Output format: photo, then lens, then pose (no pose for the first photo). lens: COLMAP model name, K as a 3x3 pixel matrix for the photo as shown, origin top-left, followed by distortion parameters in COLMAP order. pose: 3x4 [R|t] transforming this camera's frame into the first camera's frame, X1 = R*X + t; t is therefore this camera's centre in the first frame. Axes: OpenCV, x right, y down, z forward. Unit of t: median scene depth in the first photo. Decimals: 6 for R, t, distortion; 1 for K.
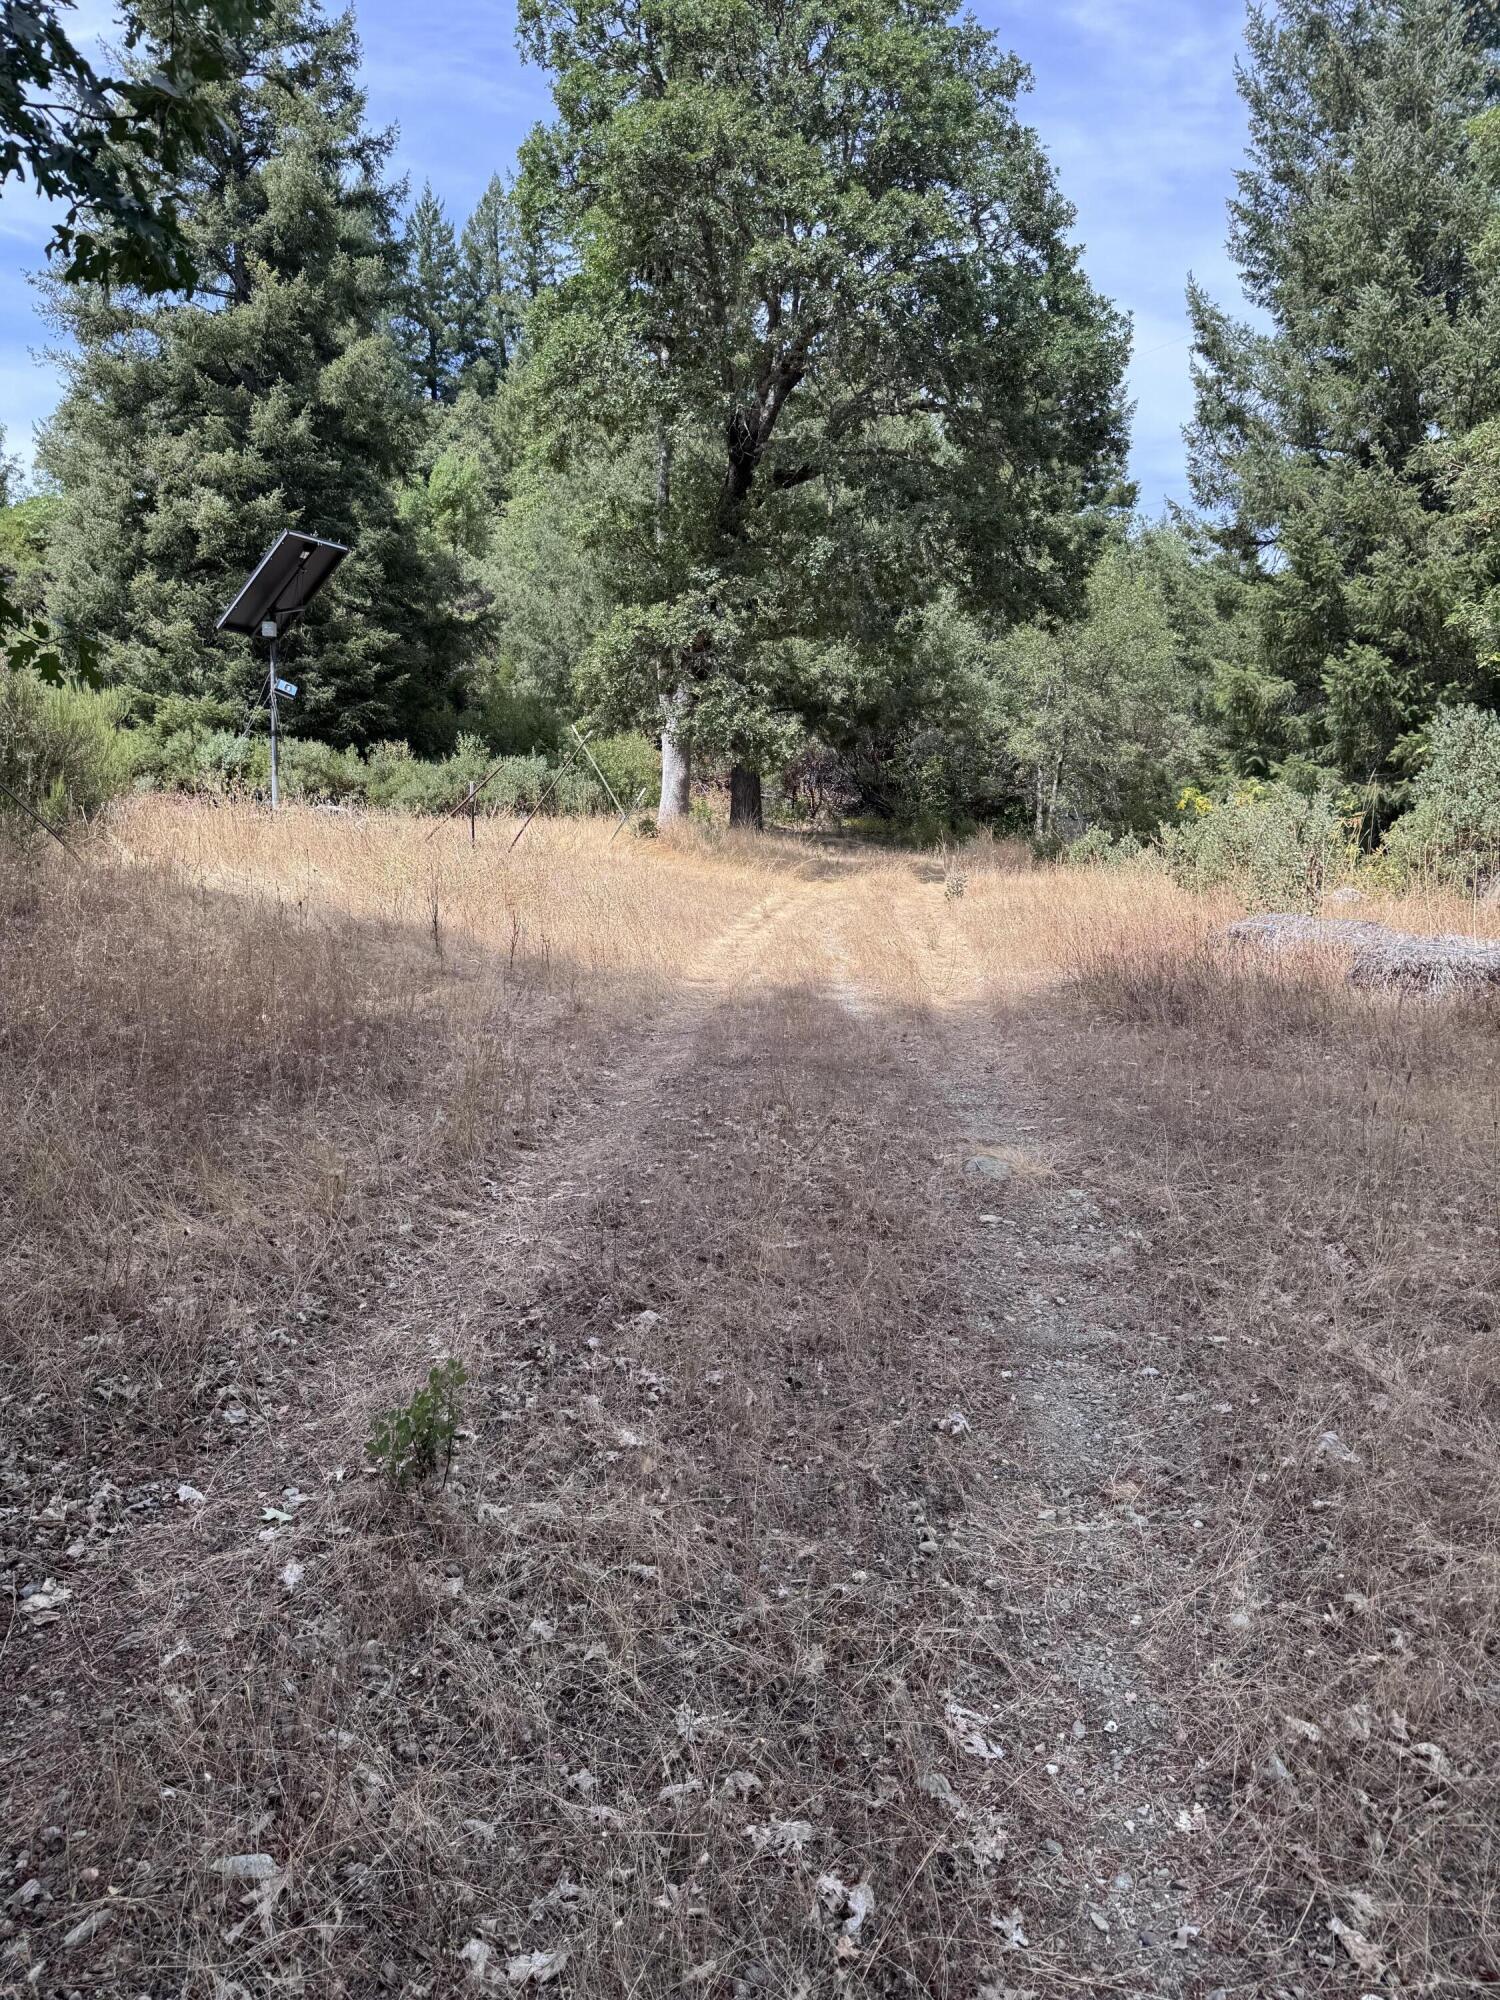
lens RADIAL K [[1384.7, 0, 742.0], [0, 1384.7, 998.7], [0, 0, 1]] dist [0.005449, -0.000875]
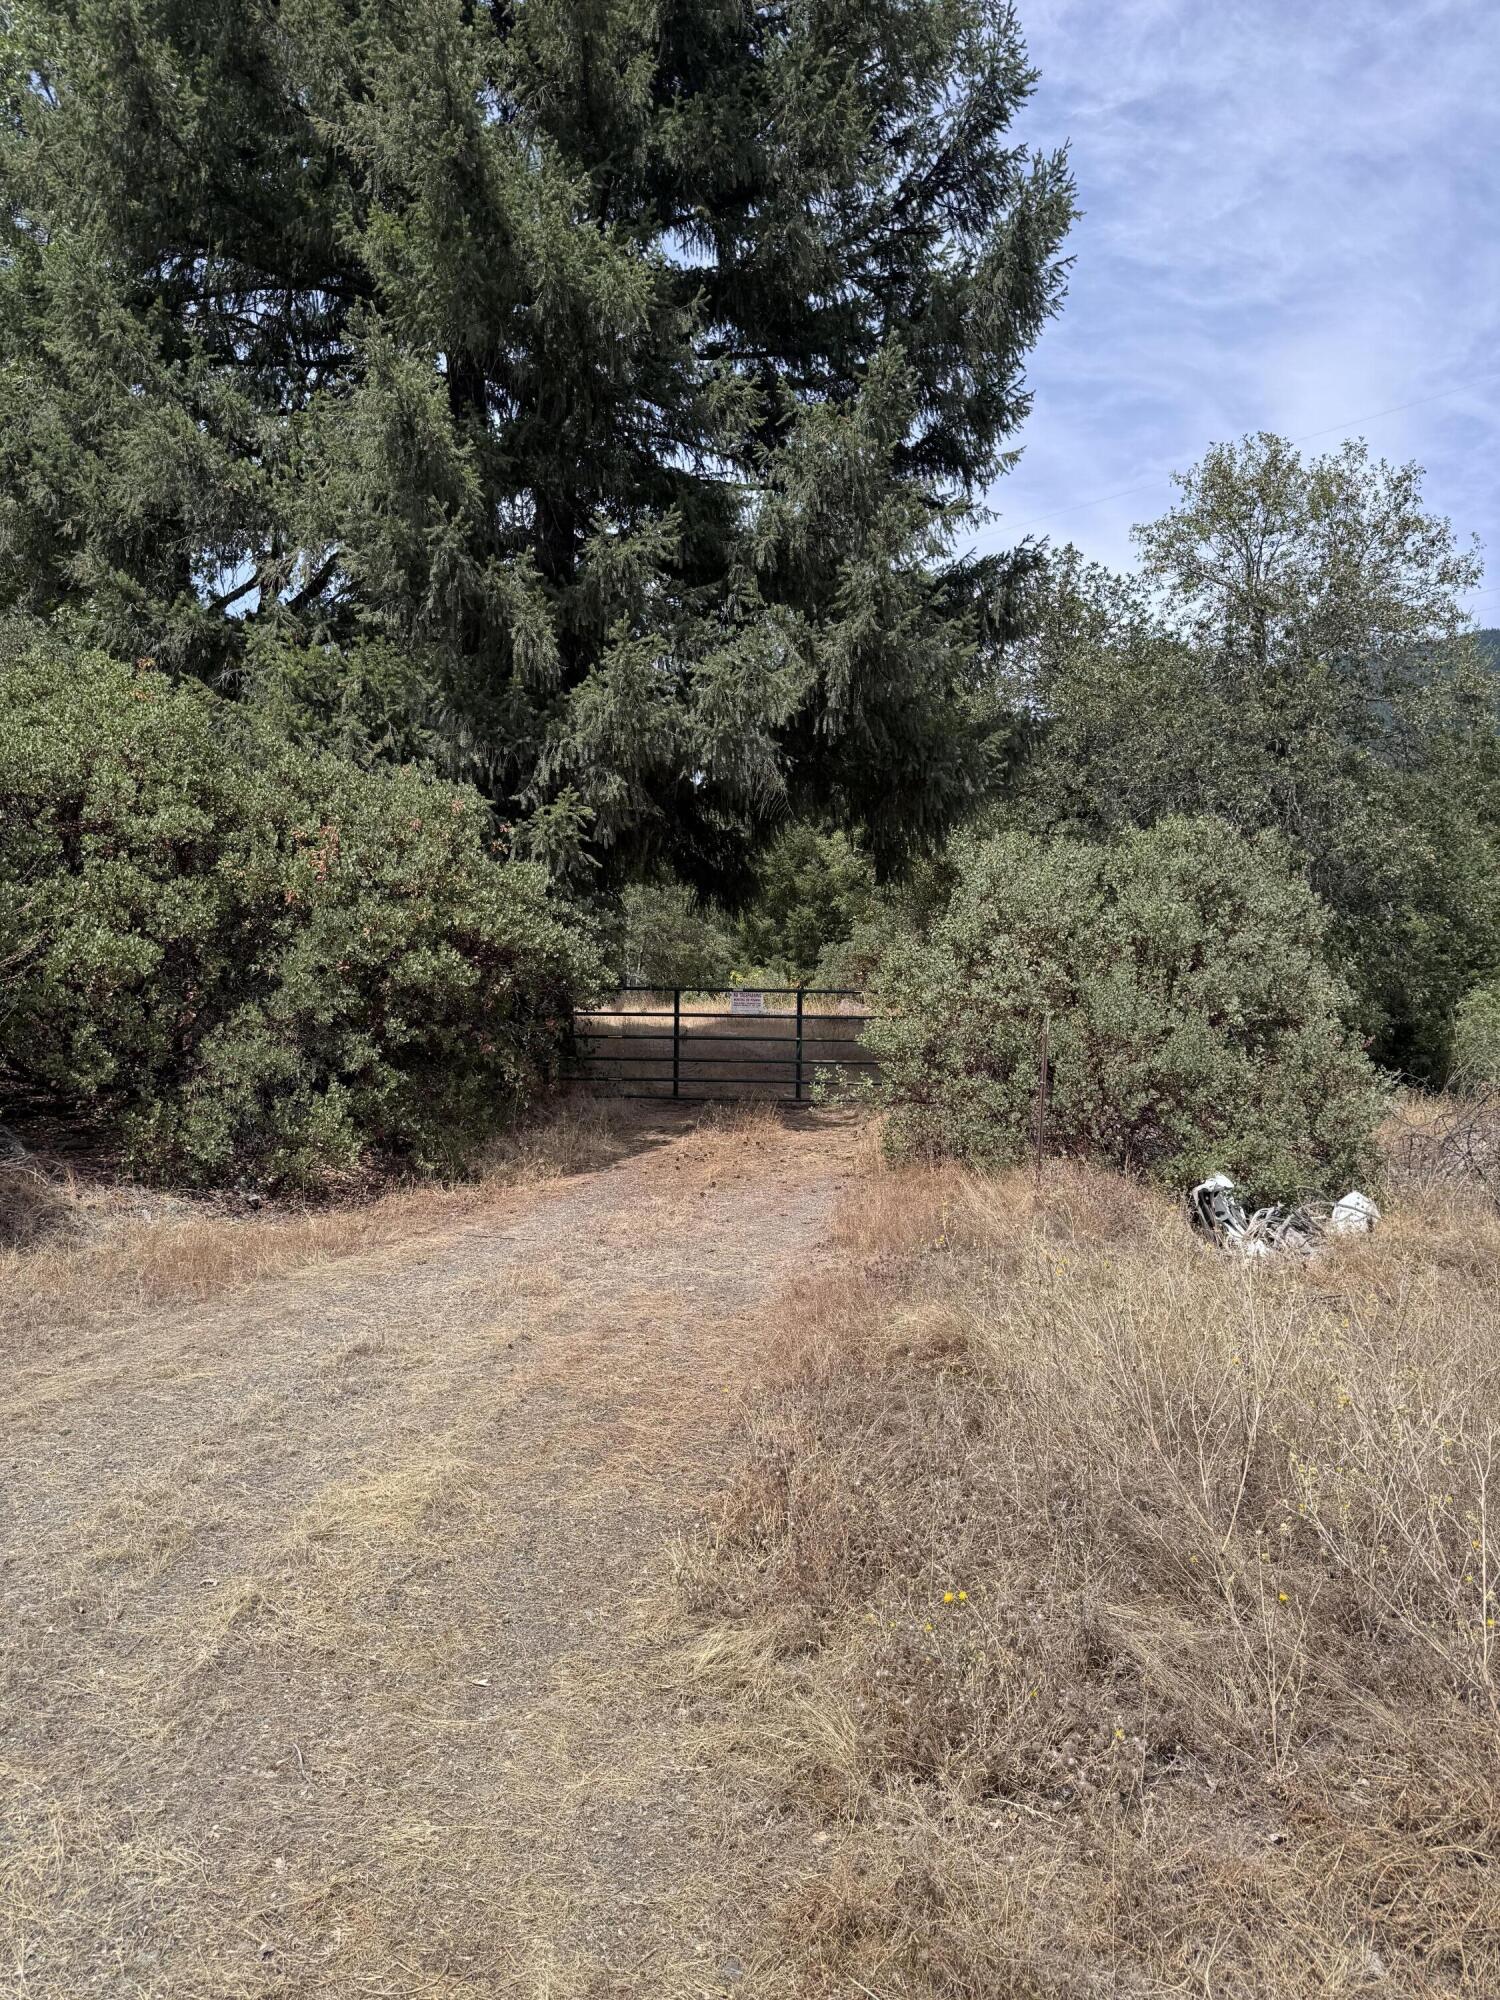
lens RADIAL K [[1384.7, 0, 753.4], [0, 1384.7, 996.3], [0, 0, 1]] dist [0.005449, -0.000875]
pose [[0.937556, 0.017990, 0.347368, -0.346807], [0.027048, 0.991867, -0.124370, 0.140027], [-0.346781, 0.125999, 0.929445, -0.895731]]
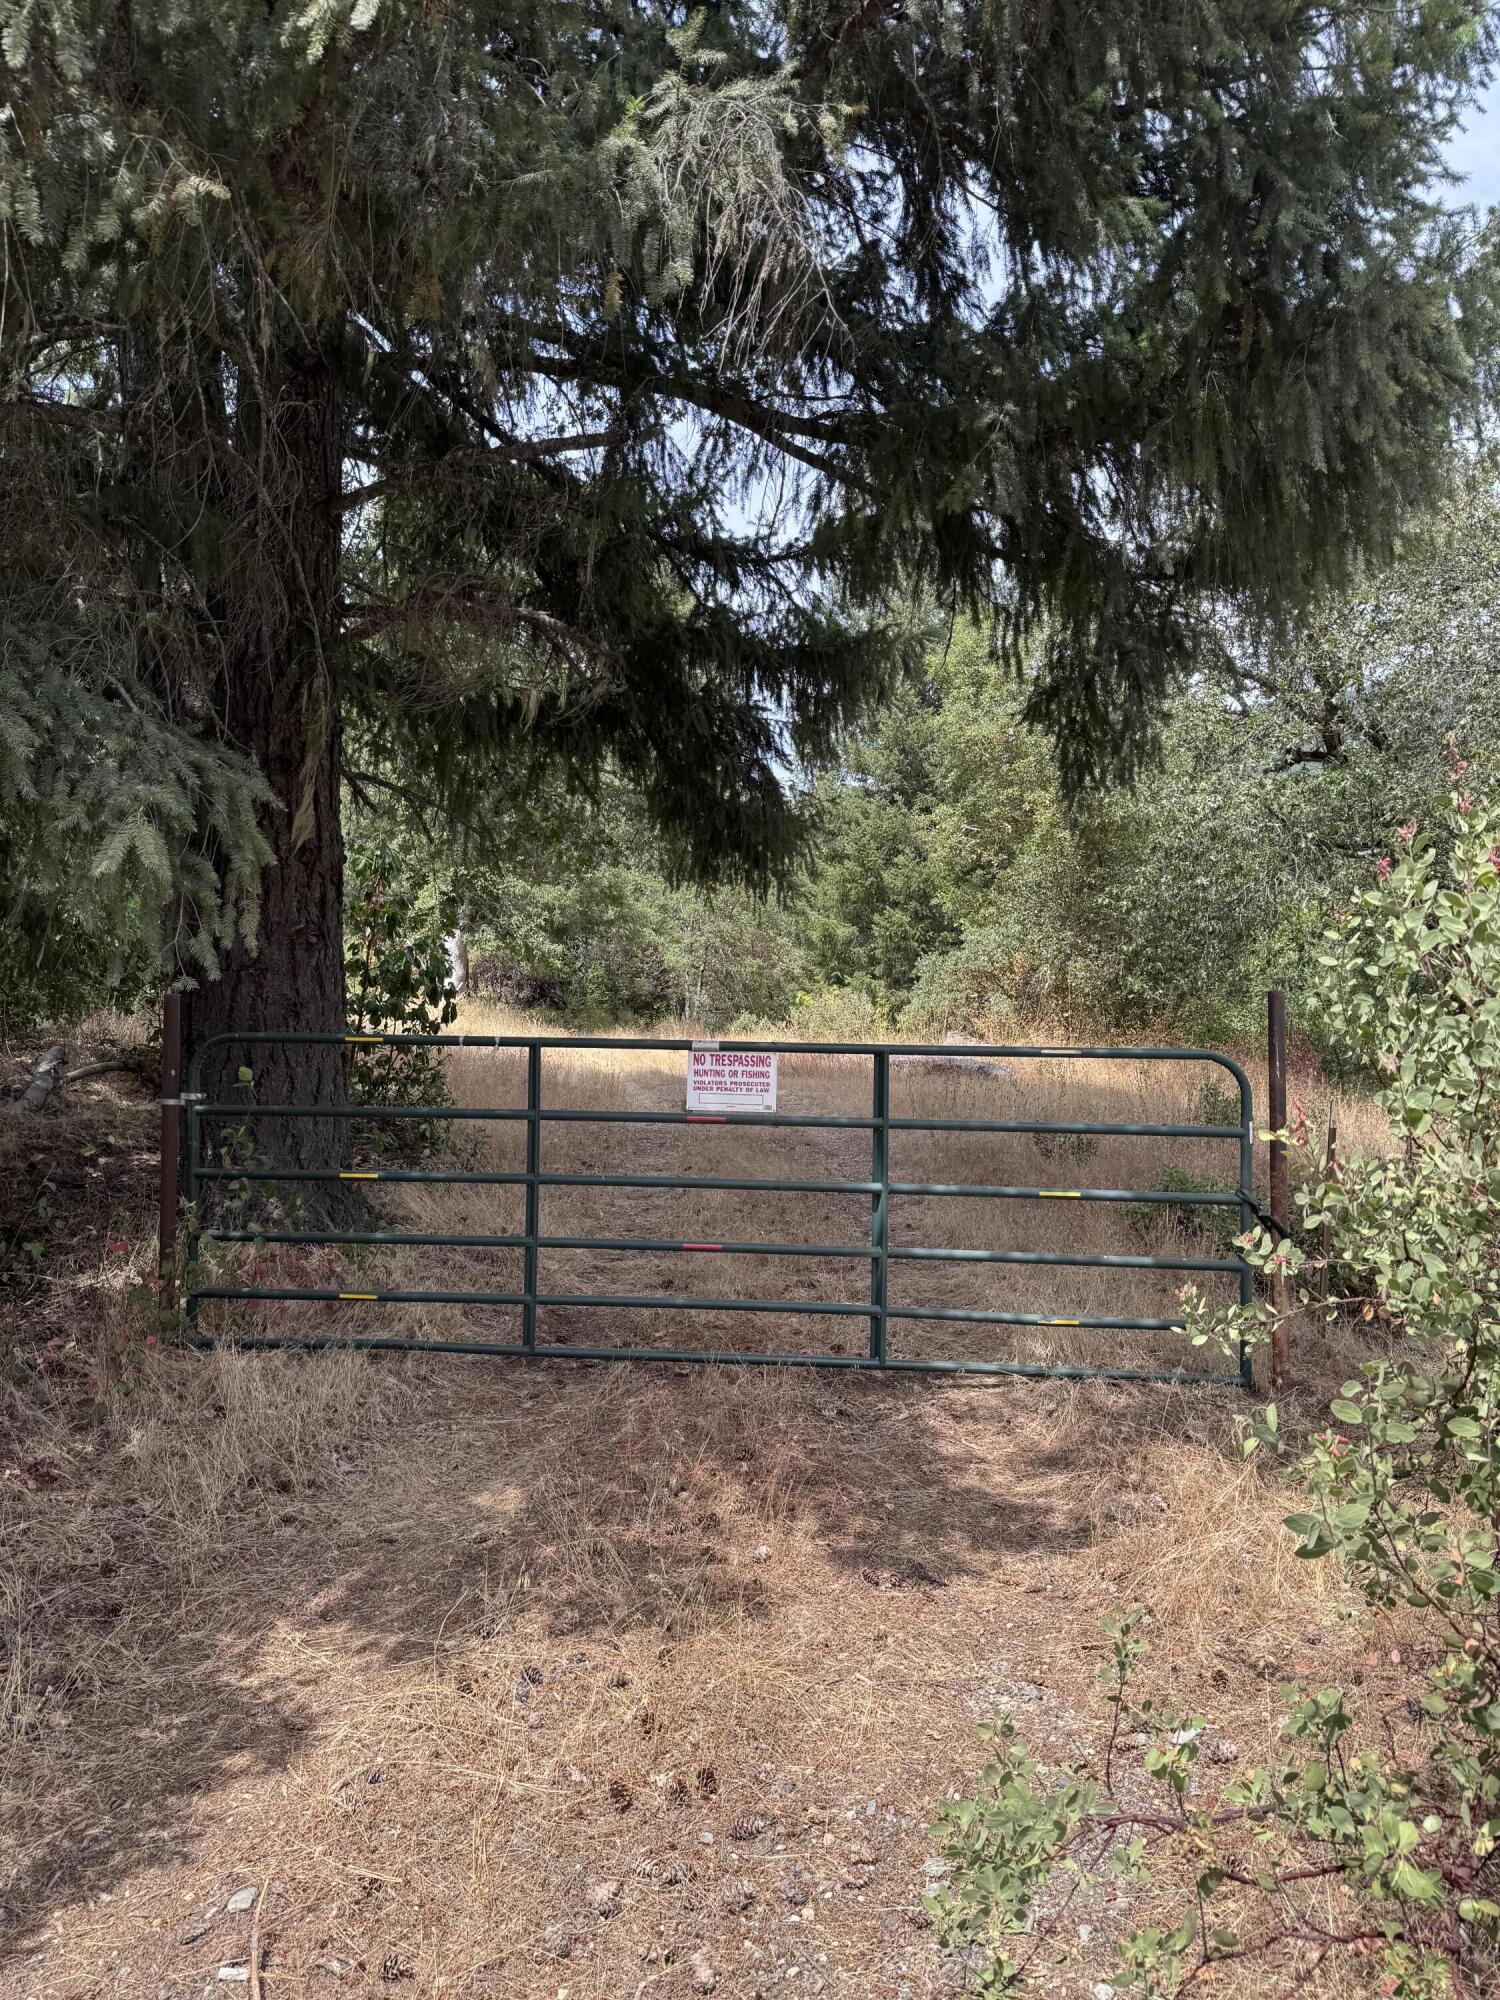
lens RADIAL K [[1384.7, 0, 746.1], [0, 1384.7, 1001.0], [0, 0, 1]] dist [0.005449, -0.000875]
pose [[0.959862, 0.020603, 0.279716, -0.179536], [0.018842, 0.990309, -0.137601, 0.077841], [-0.279840, 0.137348, 0.950171, -0.495672]]
